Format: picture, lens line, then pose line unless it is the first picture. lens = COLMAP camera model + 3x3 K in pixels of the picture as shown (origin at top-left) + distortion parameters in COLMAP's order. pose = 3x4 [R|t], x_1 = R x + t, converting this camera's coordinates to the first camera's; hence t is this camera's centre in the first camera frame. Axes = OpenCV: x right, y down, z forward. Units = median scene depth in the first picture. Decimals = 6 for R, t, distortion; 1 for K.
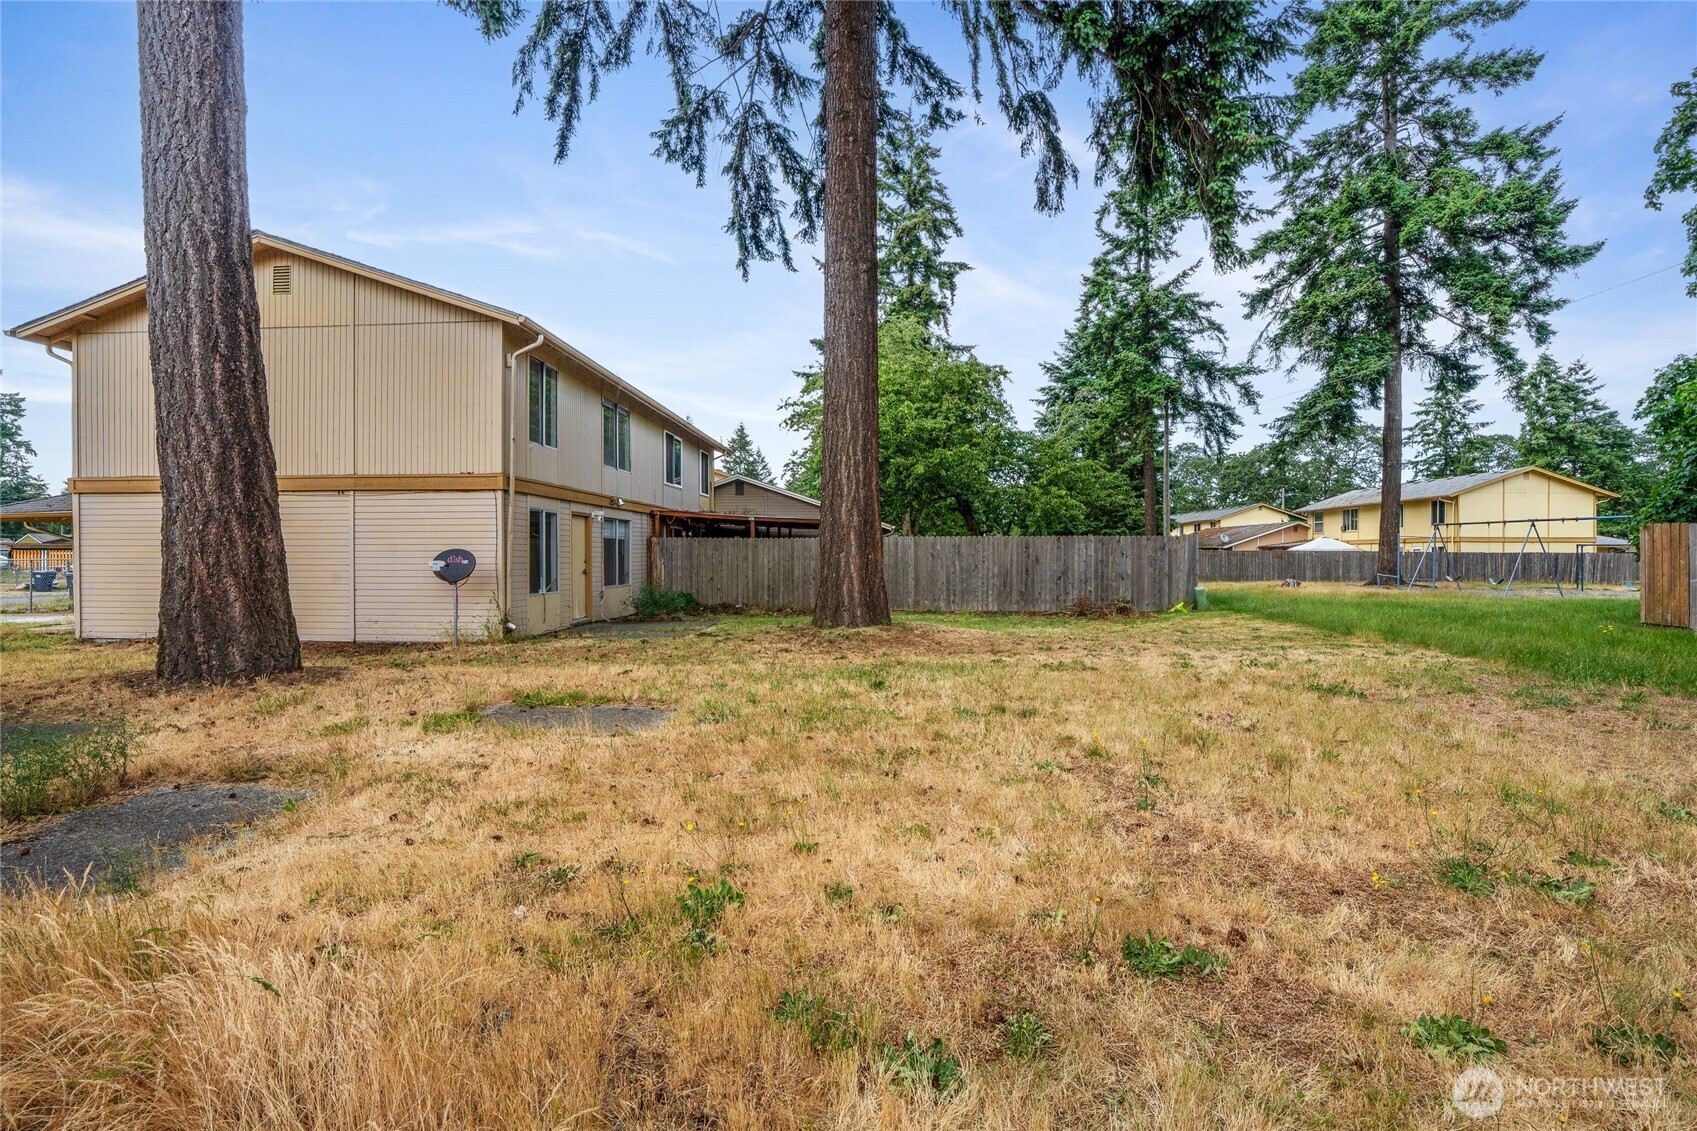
lens RADIAL K [[795.0, 0, 858.5], [0, 795.0, 560.5], [0, 0, 1]] dist [-0.027779, 0.003651]
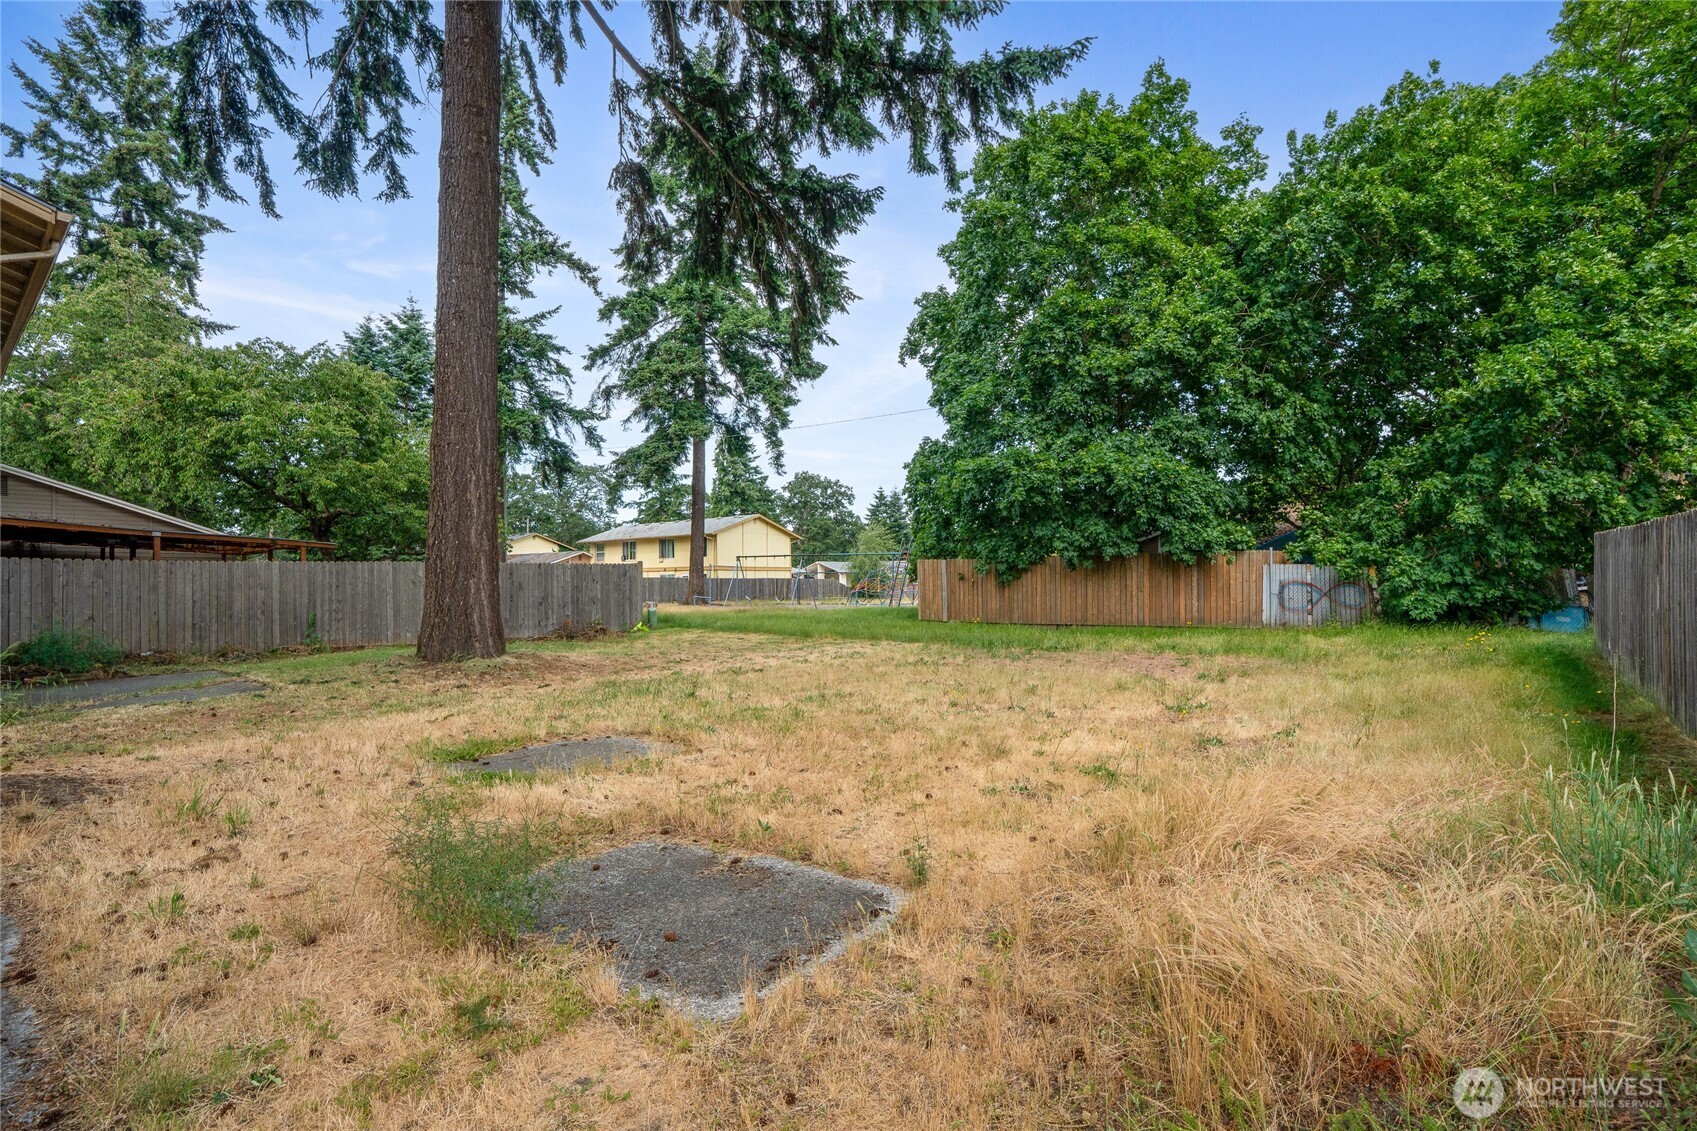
lens RADIAL K [[795.0, 0, 832.4], [0, 795.0, 567.4], [0, 0, 1]] dist [-0.027779, 0.003651]
pose [[0.629613, 0.006497, 0.776882, -0.143930], [0.014095, 0.999705, -0.019784, 0.000435], [-0.776781, 0.023406, 0.629336, 0.035626]]
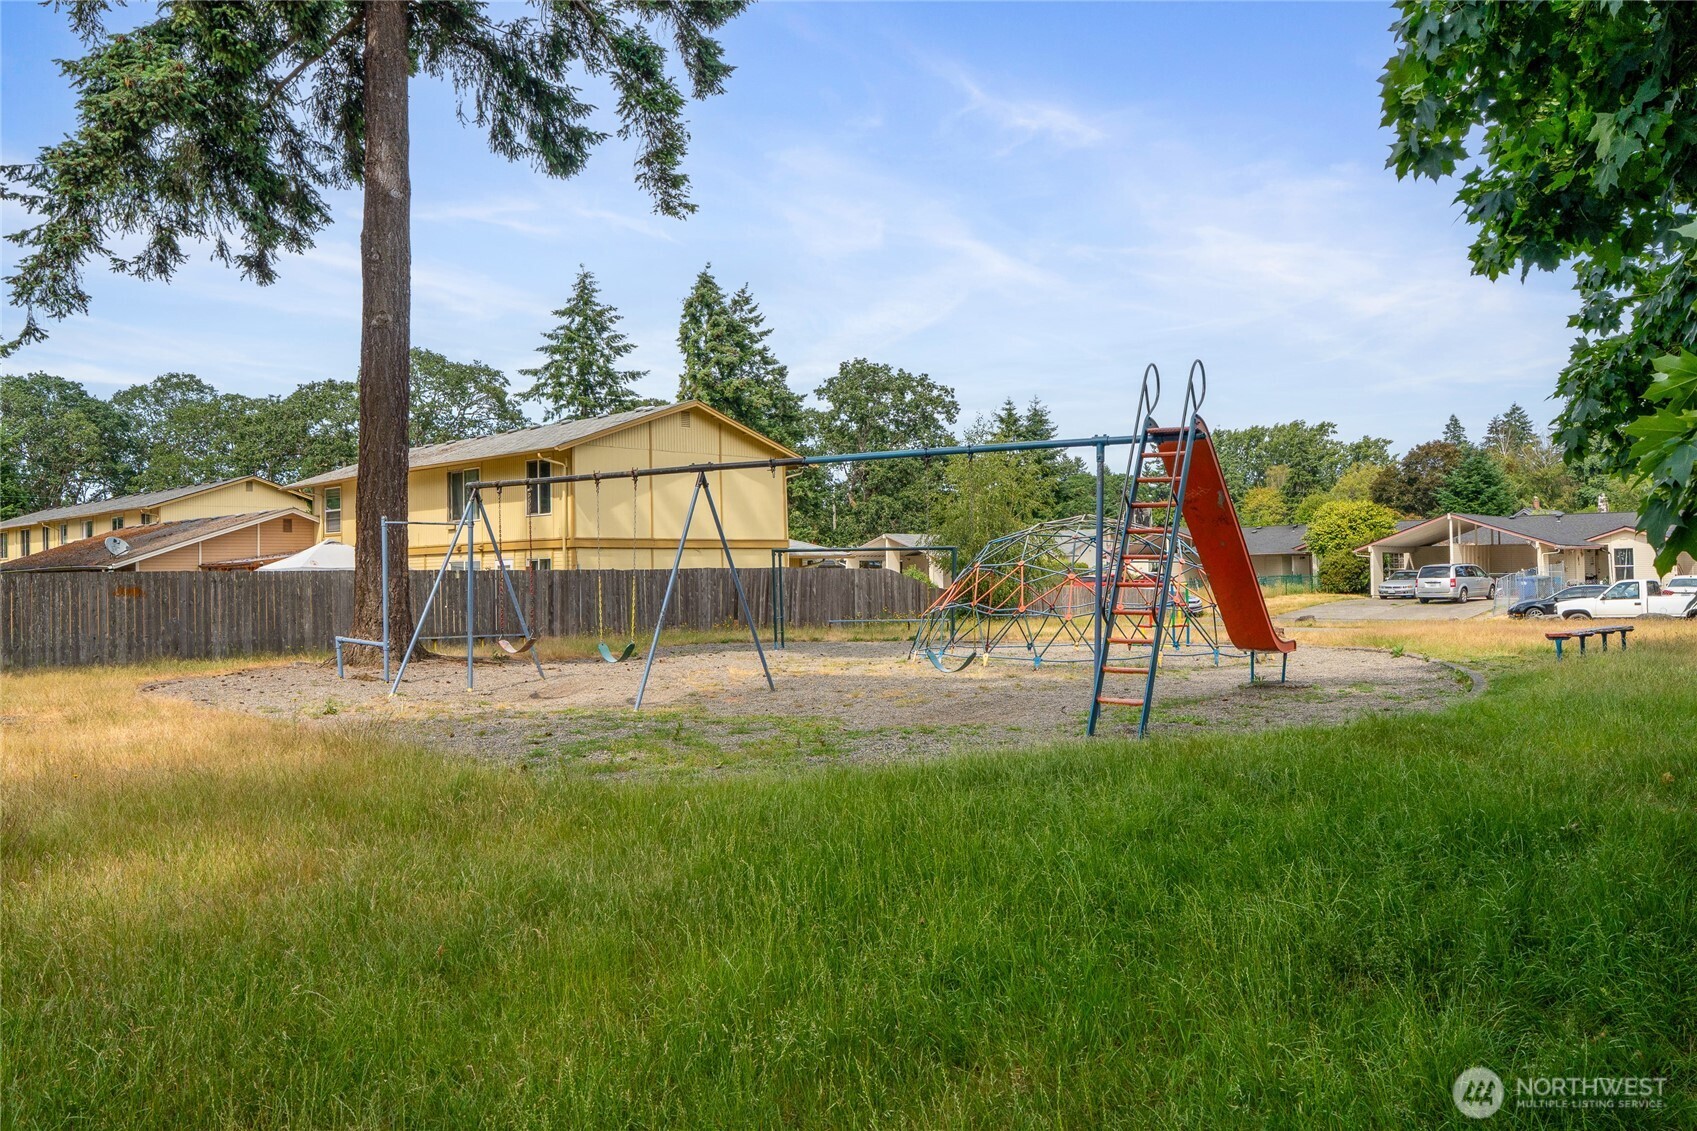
lens RADIAL K [[1312.1, 0, 847.5], [0, 1312.1, 559.8], [0, 0, 1]] dist [0.013356, 0.002974]
pose [[0.676153, -0.006874, 0.736729, 0.323177], [0.024447, 0.999615, -0.013110, -0.002891], [-0.736356, 0.026875, 0.676061, 0.378342]]
